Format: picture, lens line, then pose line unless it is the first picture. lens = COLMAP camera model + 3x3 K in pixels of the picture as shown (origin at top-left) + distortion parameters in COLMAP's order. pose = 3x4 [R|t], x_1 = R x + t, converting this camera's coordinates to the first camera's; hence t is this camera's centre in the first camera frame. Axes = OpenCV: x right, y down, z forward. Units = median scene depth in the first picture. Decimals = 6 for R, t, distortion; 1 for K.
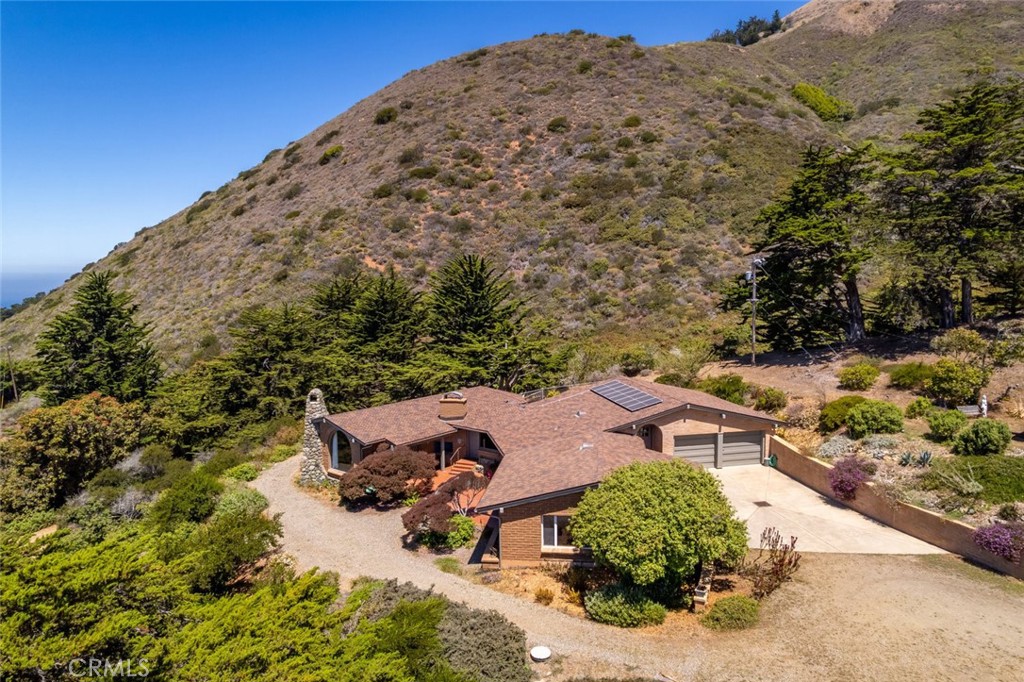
lens RADIAL K [[659.9, 0, 512.0], [0, 659.9, 341.0], [0, 0, 1]] dist [-0.071209, 0.046720]
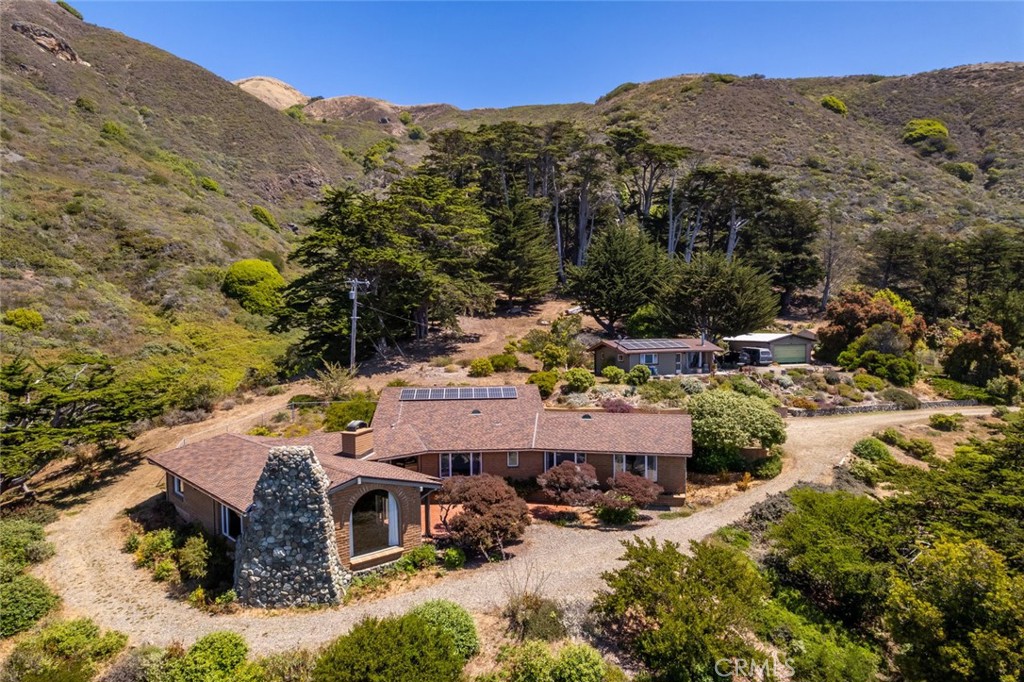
lens RADIAL K [[651.7, 0, 512.0], [0, 651.7, 341.0], [0, 0, 1]] dist [-0.071235, 0.061761]
pose [[0.156207, -0.019929, 0.987523, -0.202127], [0.100833, 0.994895, 0.004128, -0.000079], [-0.982564, 0.098930, 0.157419, 0.171745]]
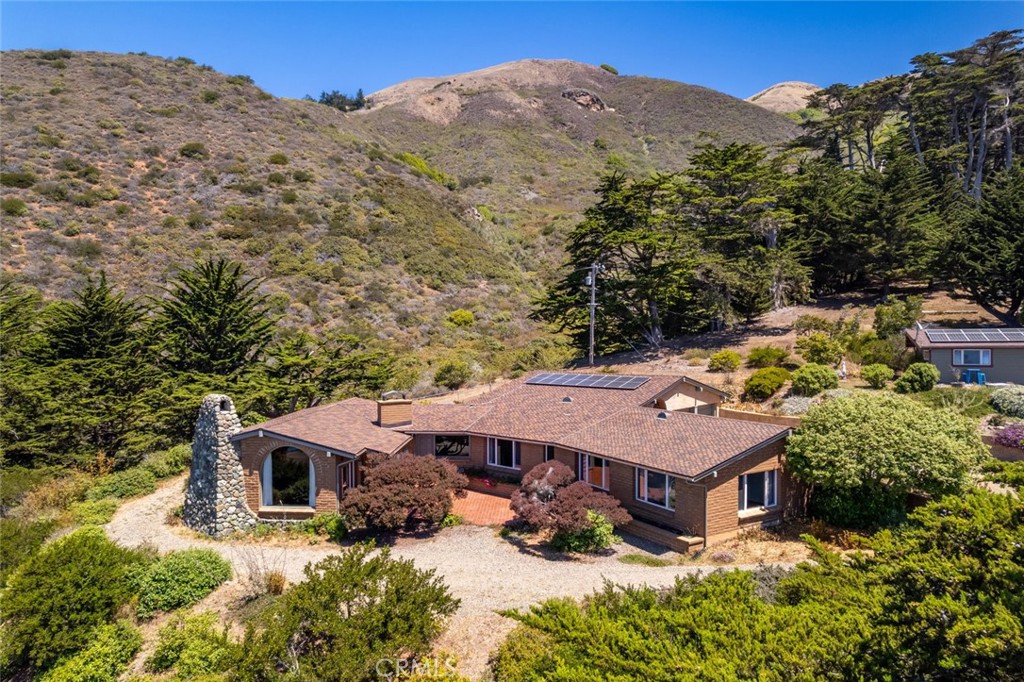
lens RADIAL K [[651.7, 0, 512.0], [0, 651.7, 341.0], [0, 0, 1]] dist [-0.071235, 0.061761]
pose [[0.809173, 0.001299, 0.587569, -0.107575], [0.052085, 0.995902, -0.073931, 0.020524], [-0.585257, 0.090426, 0.805790, 0.070875]]
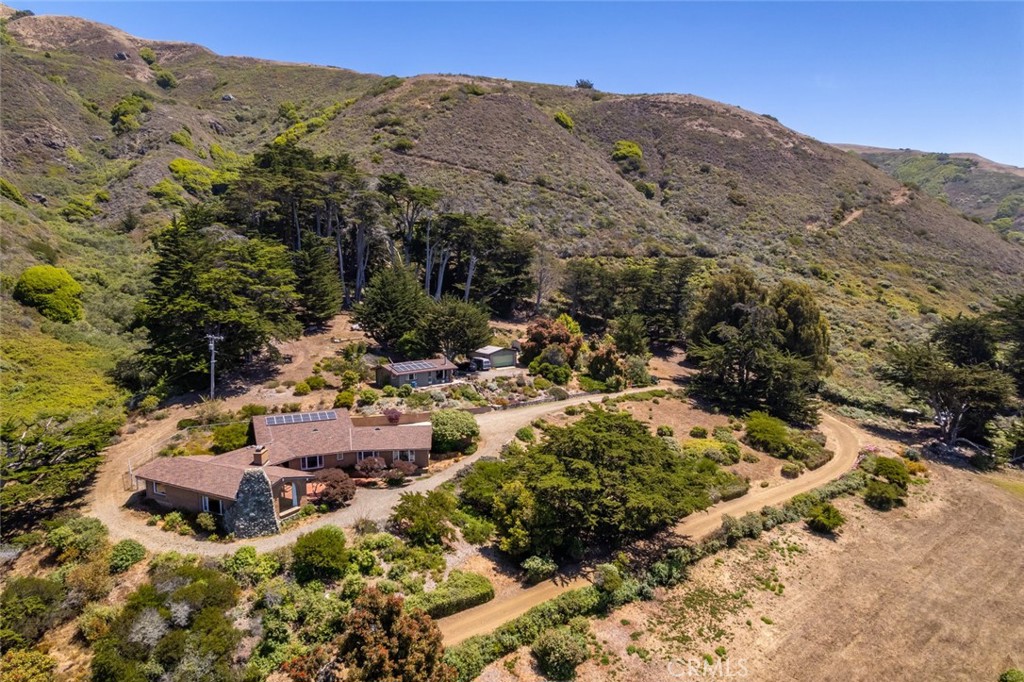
lens RADIAL K [[651.7, 0, 512.0], [0, 651.7, 341.0], [0, 0, 1]] dist [-0.071235, 0.061761]
pose [[-0.195363, -0.096661, 0.975956, -0.398623], [0.098484, 0.988167, 0.117584, -0.067765], [-0.975774, 0.119087, -0.183532, 0.169678]]
